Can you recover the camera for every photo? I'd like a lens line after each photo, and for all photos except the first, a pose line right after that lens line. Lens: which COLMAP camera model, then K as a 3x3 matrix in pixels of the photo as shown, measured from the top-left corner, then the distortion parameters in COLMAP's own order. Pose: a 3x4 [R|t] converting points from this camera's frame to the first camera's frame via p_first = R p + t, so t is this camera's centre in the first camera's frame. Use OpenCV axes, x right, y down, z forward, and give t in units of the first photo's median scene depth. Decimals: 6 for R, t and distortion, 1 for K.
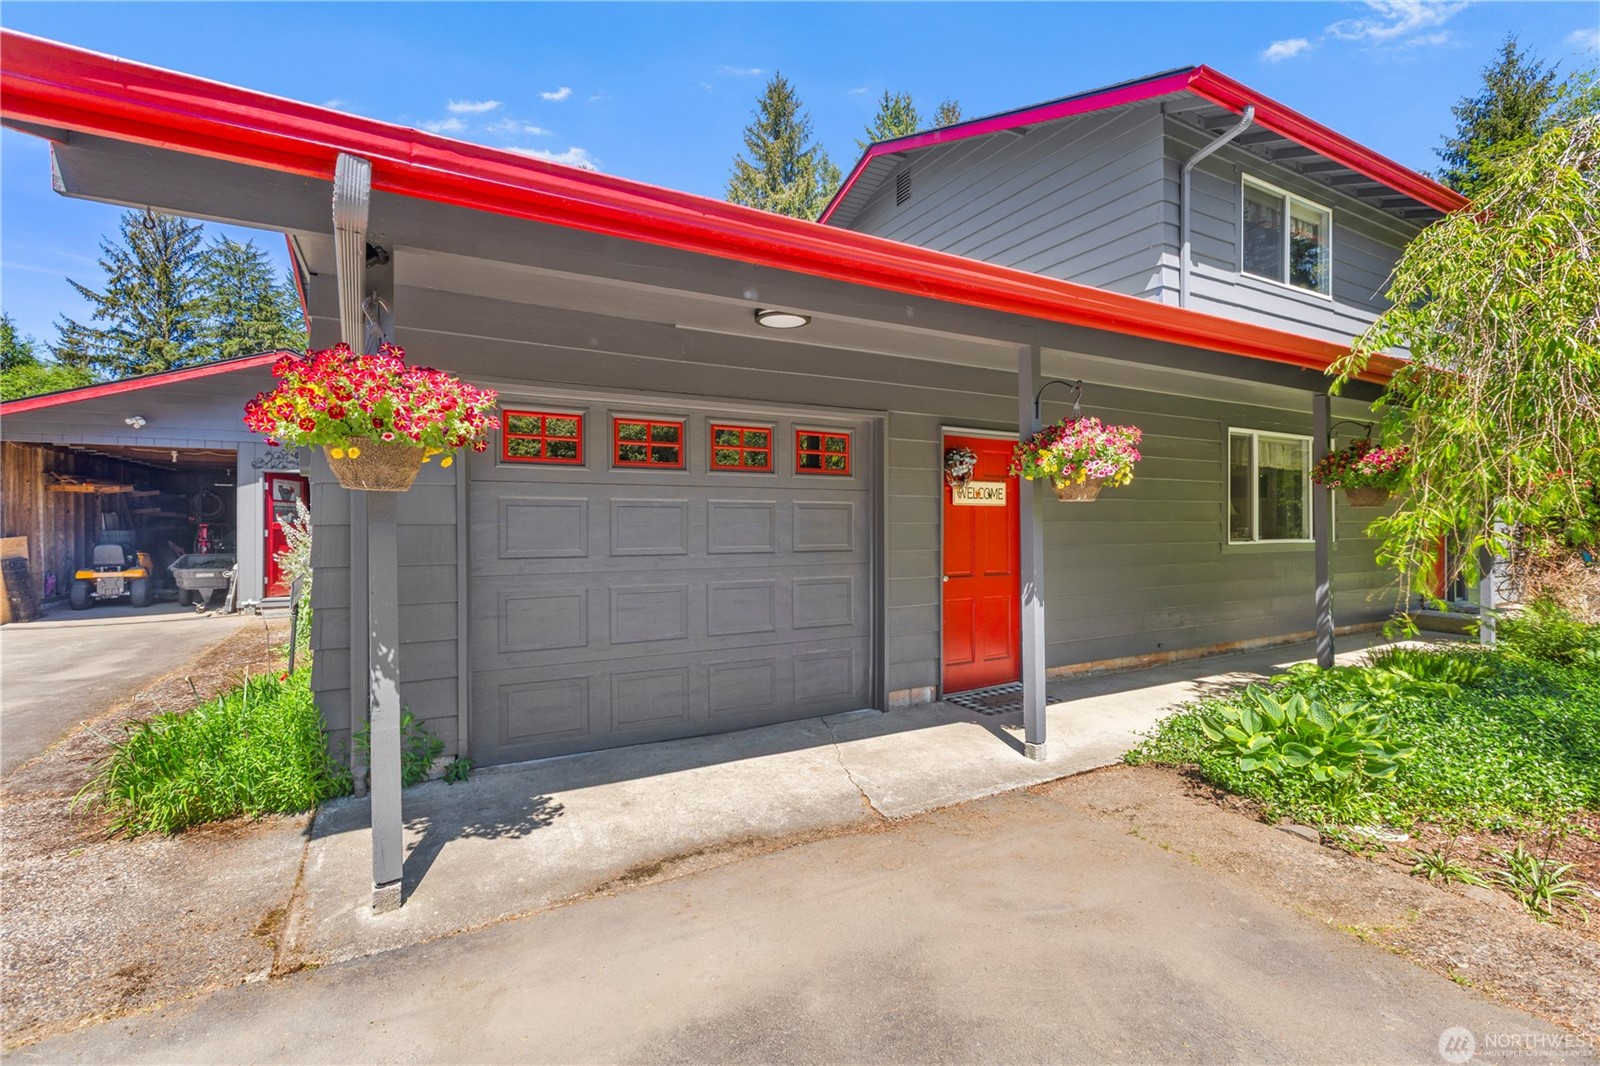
lens RADIAL K [[695.0, 0, 797.8], [0, 695.0, 522.6], [0, 0, 1]] dist [-0.003546, -0.000109]
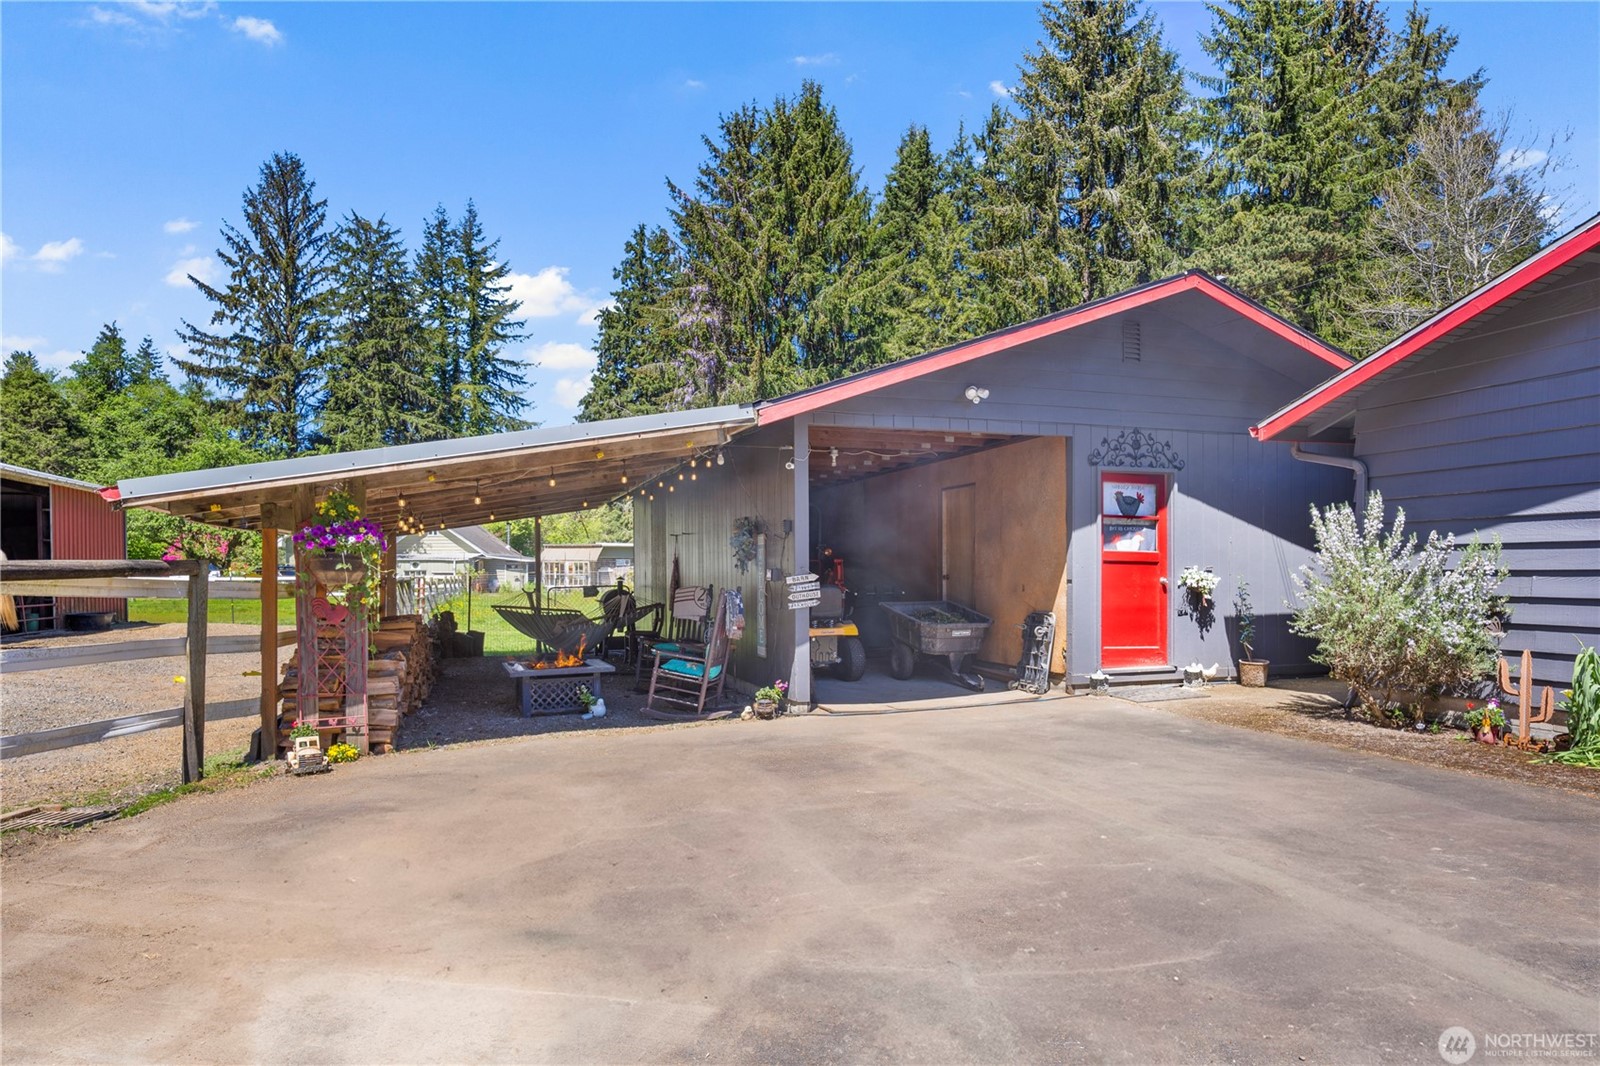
lens RADIAL K [[967.9, 0, 799.6], [0, 967.9, 544.7], [0, 0, 1]] dist [0.003703, 0.000508]
pose [[0.985427, -0.012699, -0.169624, -0.154943], [0.007432, 0.999471, -0.031651, 0.003662], [0.169936, 0.029929, 0.985000, 0.013662]]
